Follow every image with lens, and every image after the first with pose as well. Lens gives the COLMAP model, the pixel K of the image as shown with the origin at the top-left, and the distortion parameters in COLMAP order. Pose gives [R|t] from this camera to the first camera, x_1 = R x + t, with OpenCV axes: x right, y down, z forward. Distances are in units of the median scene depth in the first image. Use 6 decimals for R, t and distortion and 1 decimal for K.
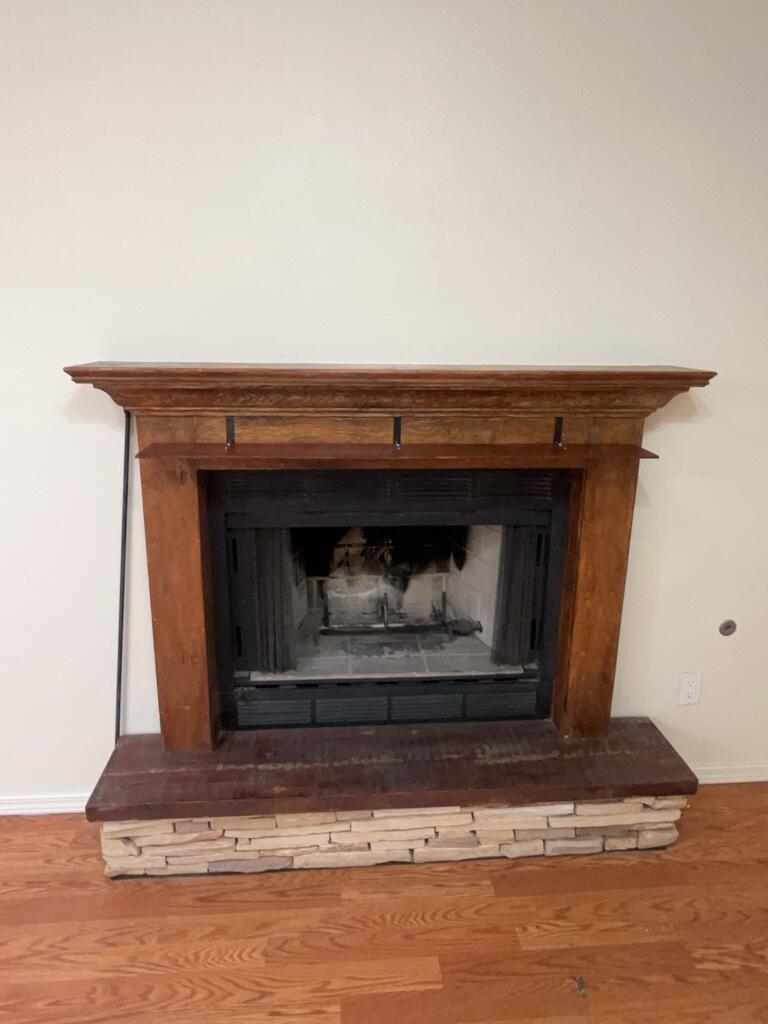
lens RADIAL K [[658.0, 0, 383.5], [0, 658.0, 514.1], [0, 0, 1]] dist [-0.006731, 0.006315]
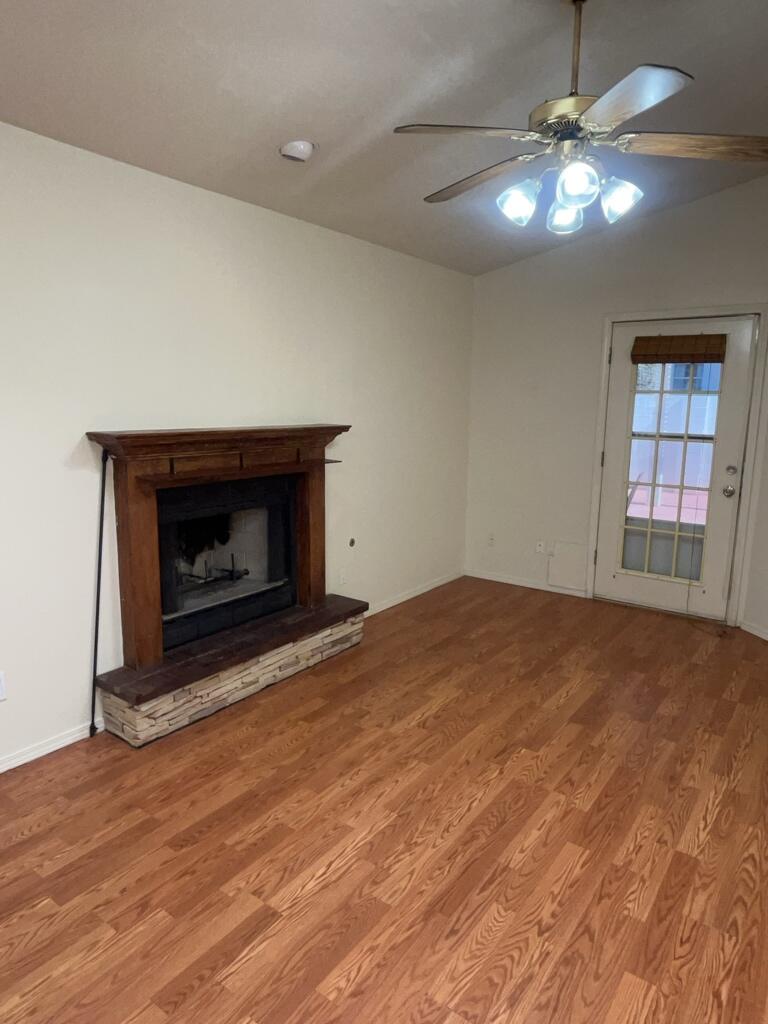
lens RADIAL K [[658.0, 0, 383.5], [0, 658.0, 514.1], [0, 0, 1]] dist [-0.006731, 0.006315]
pose [[0.647481, -0.135783, 0.749888, -1.136218], [0.204292, 0.978910, 0.000858, 0.114094], [-0.734189, 0.152641, 0.661565, -0.578415]]
